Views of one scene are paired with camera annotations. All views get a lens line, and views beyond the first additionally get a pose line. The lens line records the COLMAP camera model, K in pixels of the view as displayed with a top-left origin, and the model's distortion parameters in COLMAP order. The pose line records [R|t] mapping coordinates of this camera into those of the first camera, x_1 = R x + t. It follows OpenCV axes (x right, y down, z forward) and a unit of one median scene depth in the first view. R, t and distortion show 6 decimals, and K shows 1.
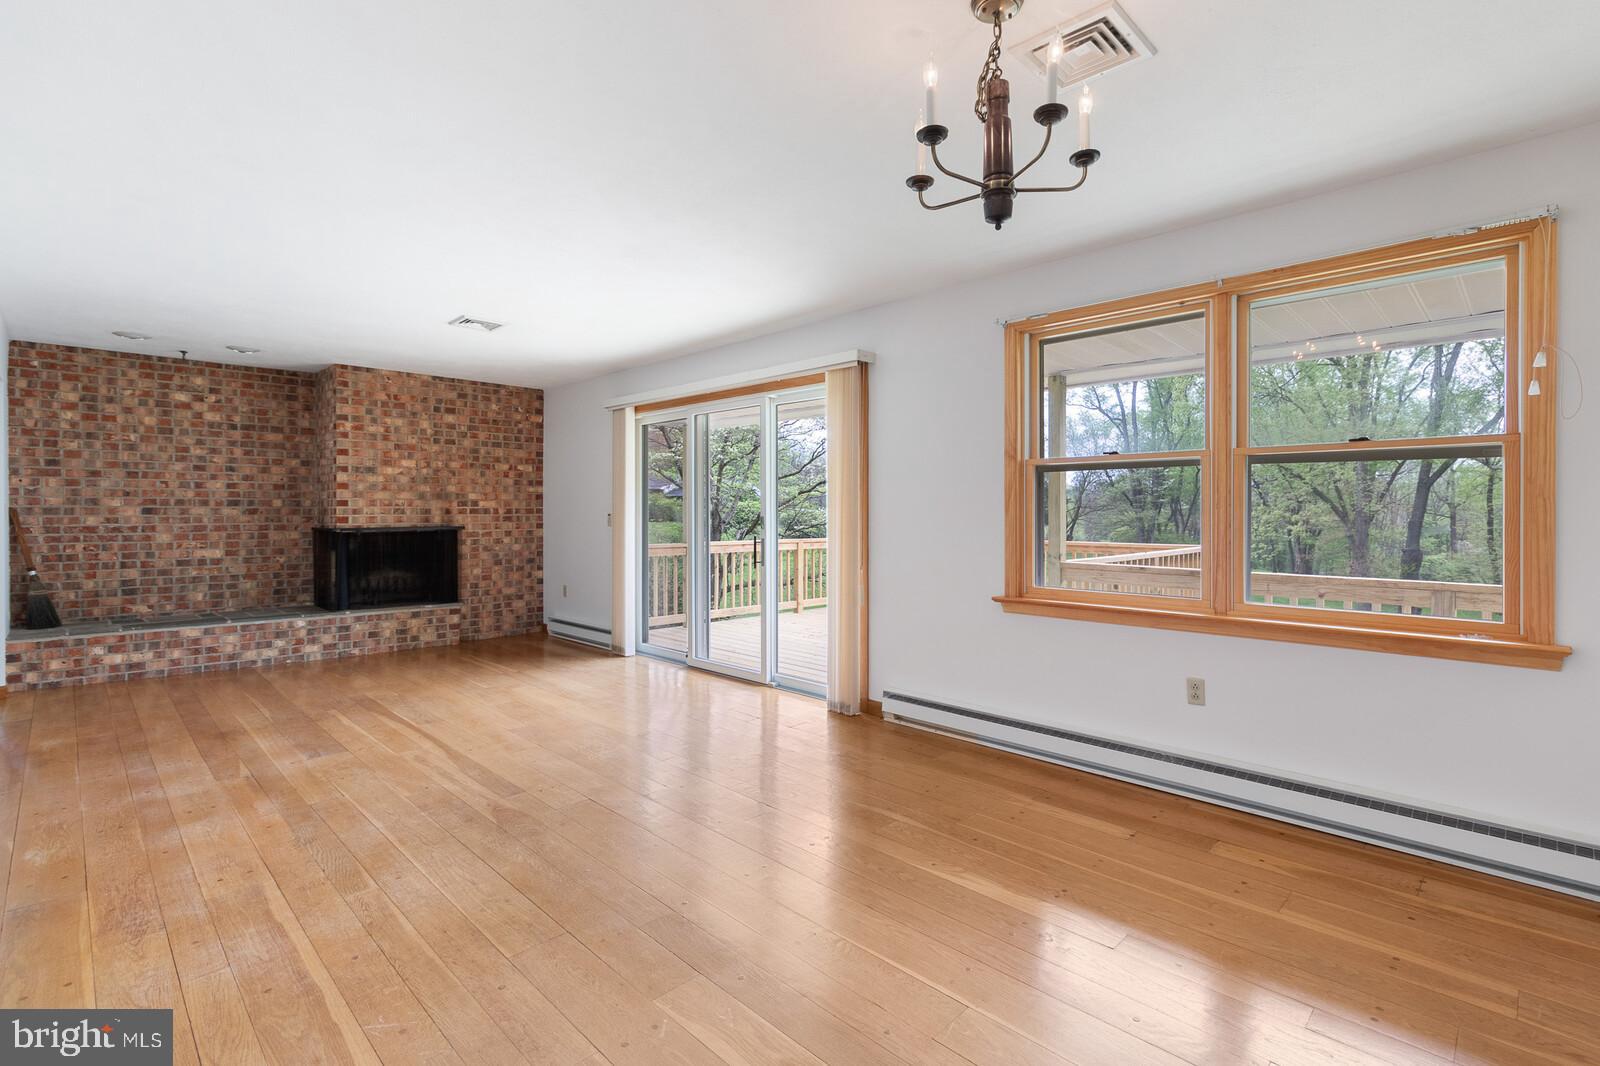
lens RADIAL K [[742.2, 0, 804.6], [0, 742.2, 518.2], [0, 0, 1]] dist [0.004142, -0.000213]
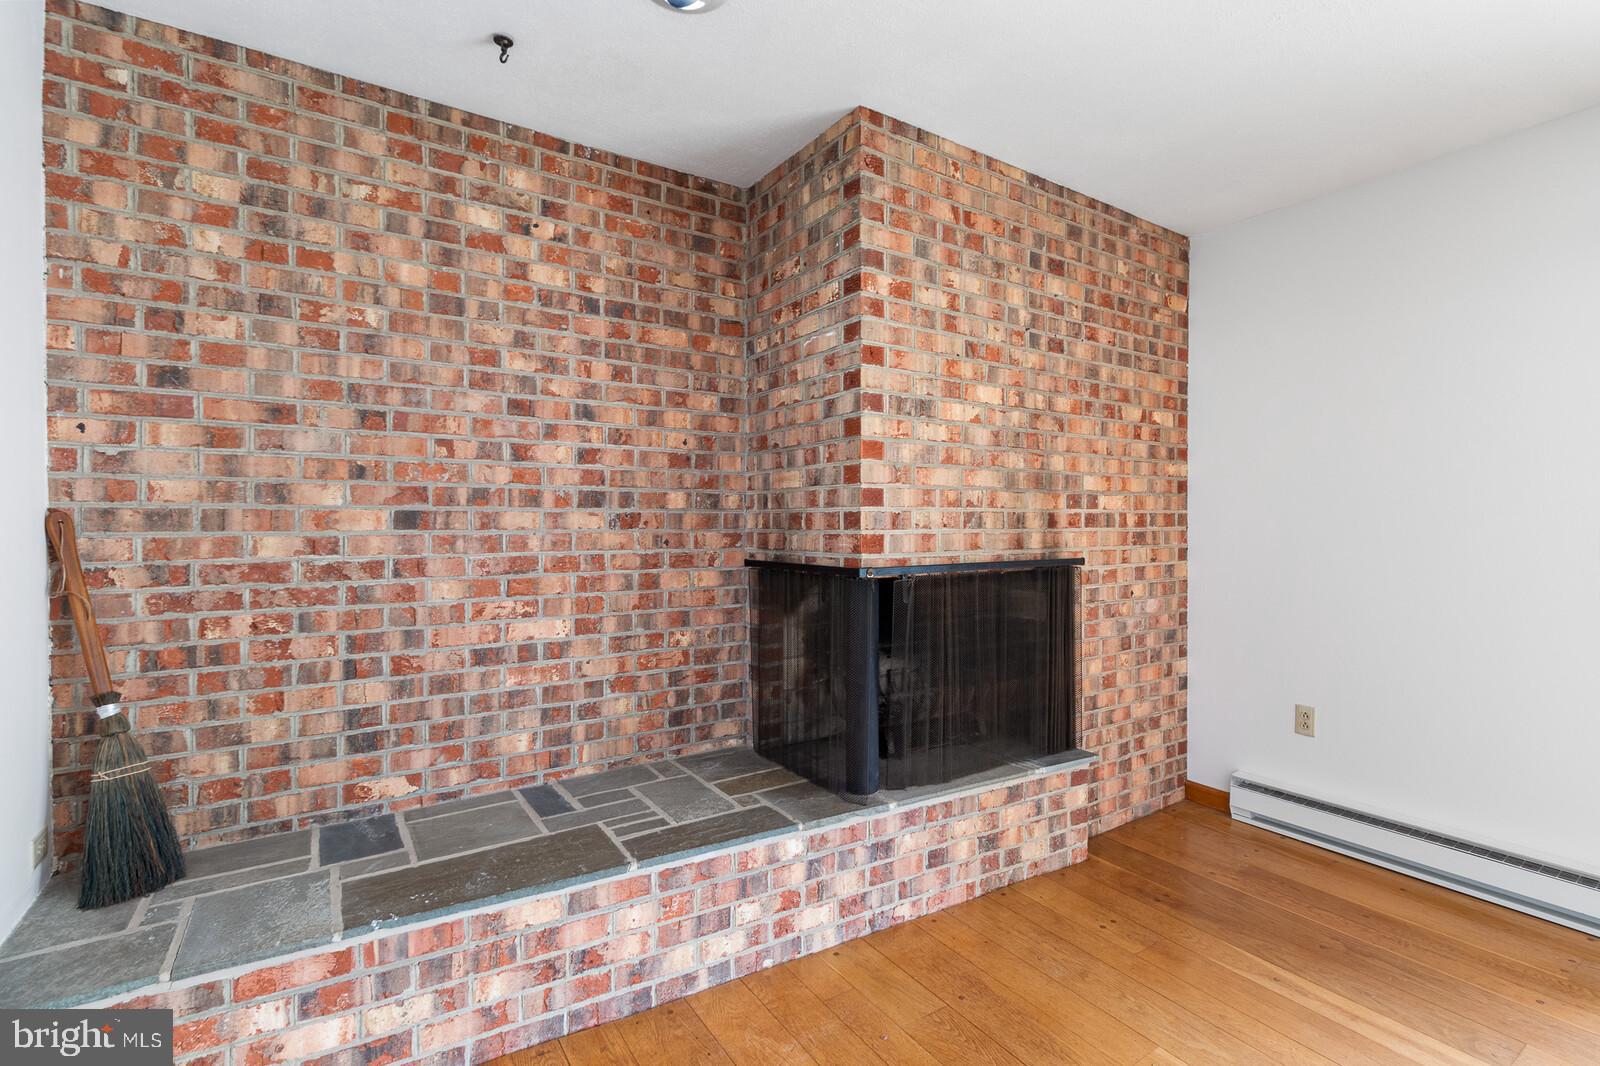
lens RADIAL K [[742.2, 0, 805.6], [0, 742.2, 531.8], [0, 0, 1]] dist [0.004142, -0.000213]
pose [[0.979348, 0.001310, -0.202180, -0.584839], [-0.000723, 0.999995, 0.002977, -0.004616], [0.202183, -0.002769, 0.979344, 0.646428]]
